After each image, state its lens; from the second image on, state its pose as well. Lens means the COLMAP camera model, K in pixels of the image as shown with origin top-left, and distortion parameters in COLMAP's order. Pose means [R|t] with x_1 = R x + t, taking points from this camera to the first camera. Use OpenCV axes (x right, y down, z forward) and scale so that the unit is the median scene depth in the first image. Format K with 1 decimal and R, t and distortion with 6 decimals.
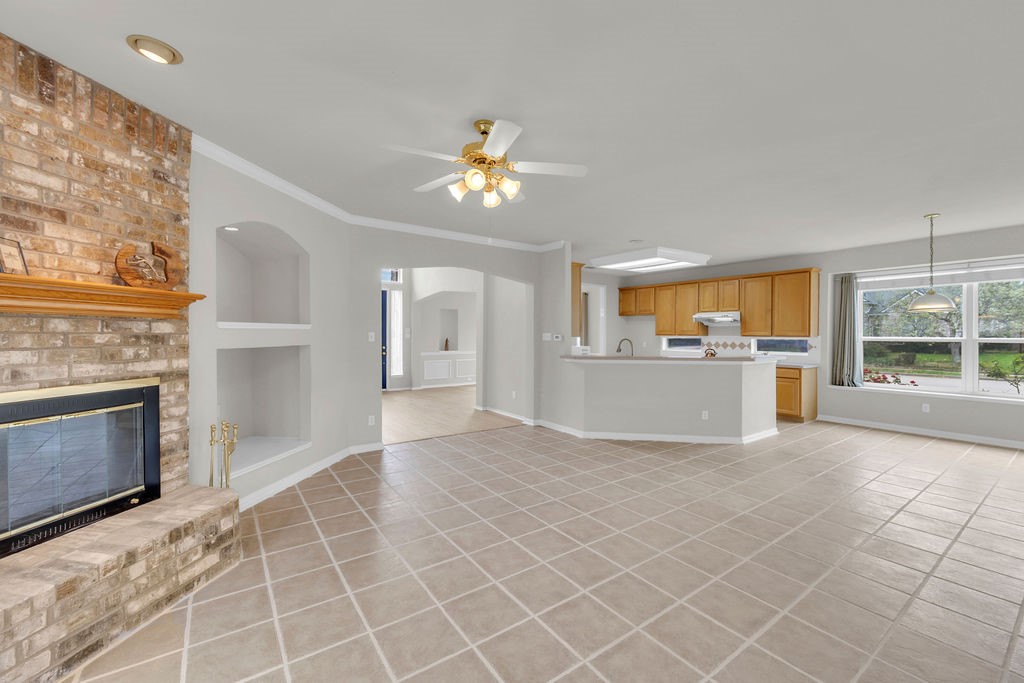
lens RADIAL K [[401.1, 0, 510.7], [0, 401.1, 335.8], [0, 0, 1]] dist [-0.002852, -0.000343]
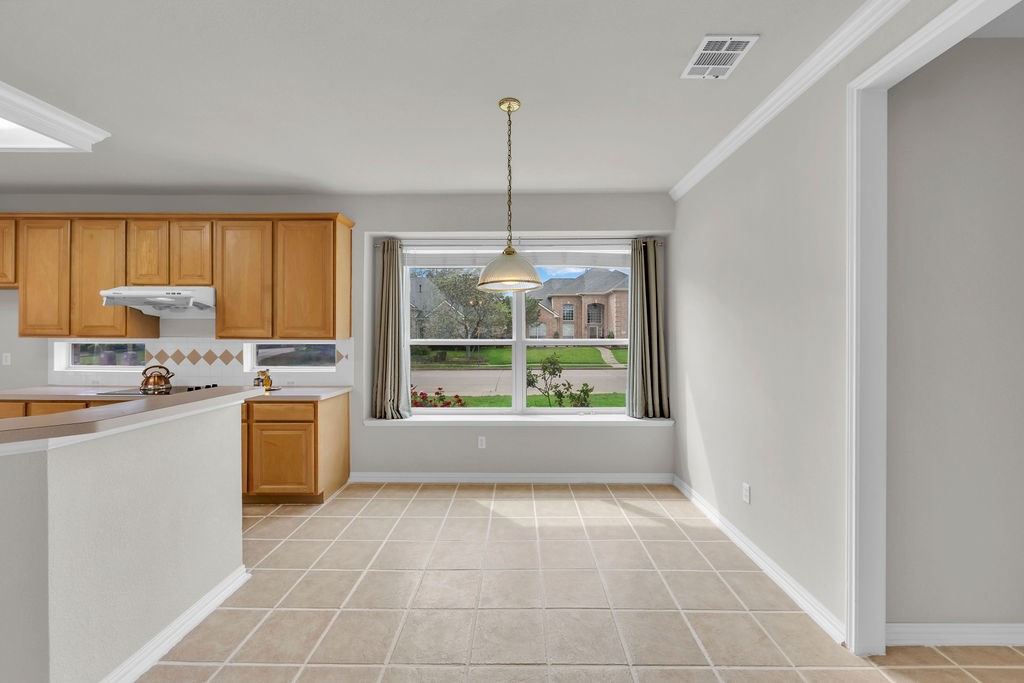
lens RADIAL K [[401.1, 0, 507.2], [0, 401.1, 336.1], [0, 0, 1]] dist [-0.002852, -0.000343]
pose [[0.575696, 0.000329, 0.817664, 0.927133], [0.004232, 0.999985, -0.003382, 0.002854], [-0.817653, 0.005407, 0.575686, 1.049656]]
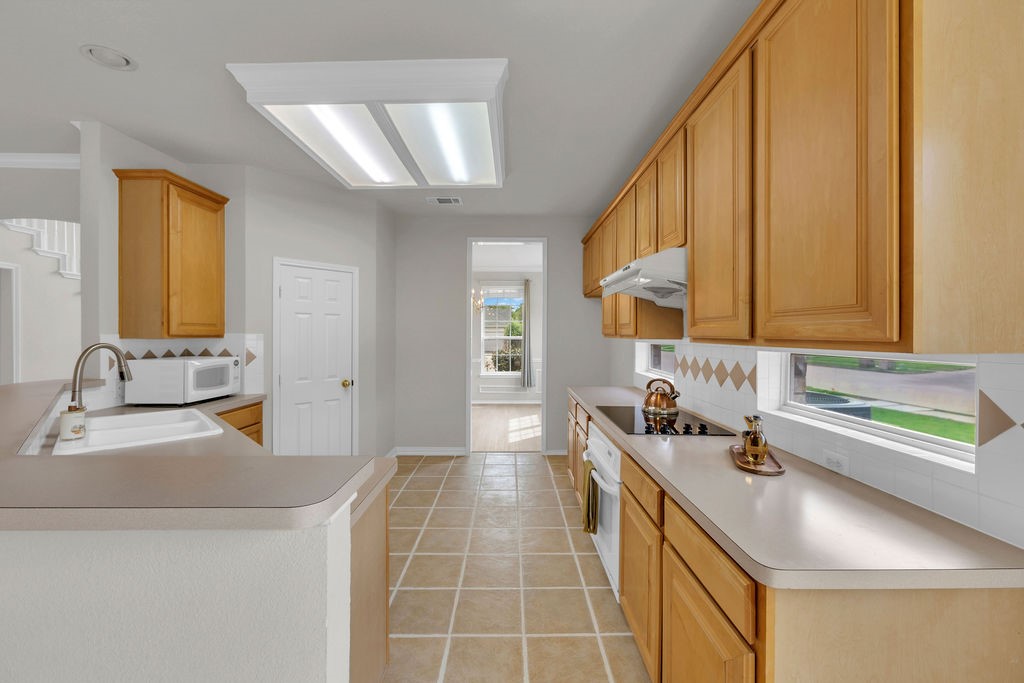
lens RADIAL K [[401.1, 0, 515.8], [0, 401.1, 337.2], [0, 0, 1]] dist [-0.002852, -0.000343]
pose [[0.837714, 0.004508, -0.546091, 1.520812], [-0.005434, 0.999985, -0.000082, -0.002126], [0.546082, 0.003036, 0.837726, 1.746336]]
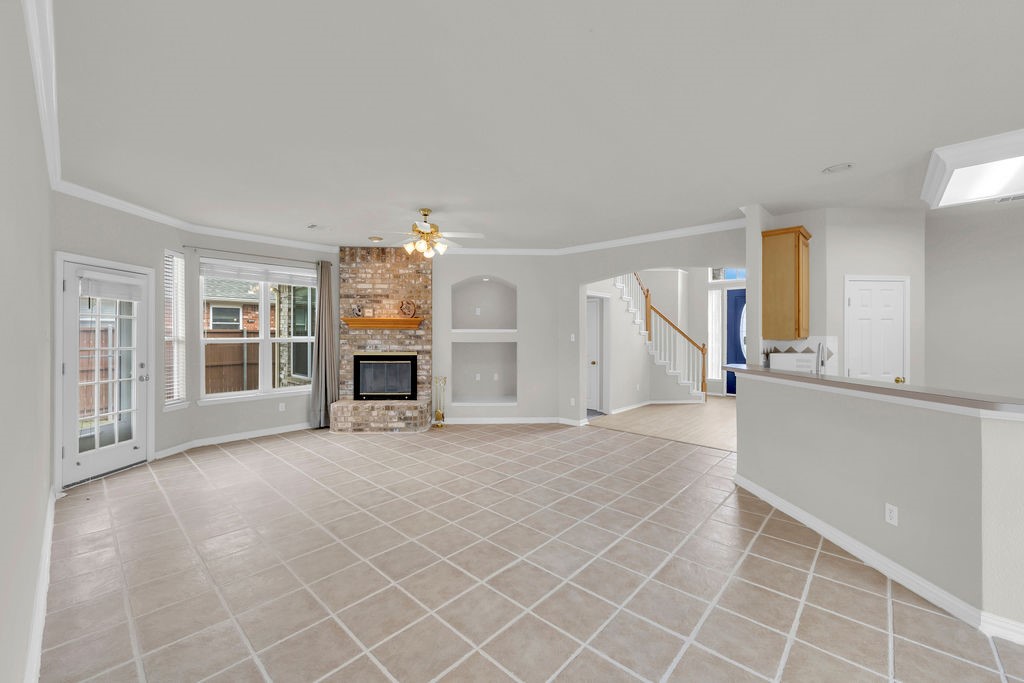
lens RADIAL K [[401.1, 0, 517.4], [0, 401.1, 335.5], [0, 0, 1]] dist [-0.002852, -0.000343]
pose [[0.237675, -0.001706, -0.971343, 1.443542], [-0.006920, 0.999970, -0.003450, 0.002579], [0.971320, 0.007542, 0.237656, 0.851301]]
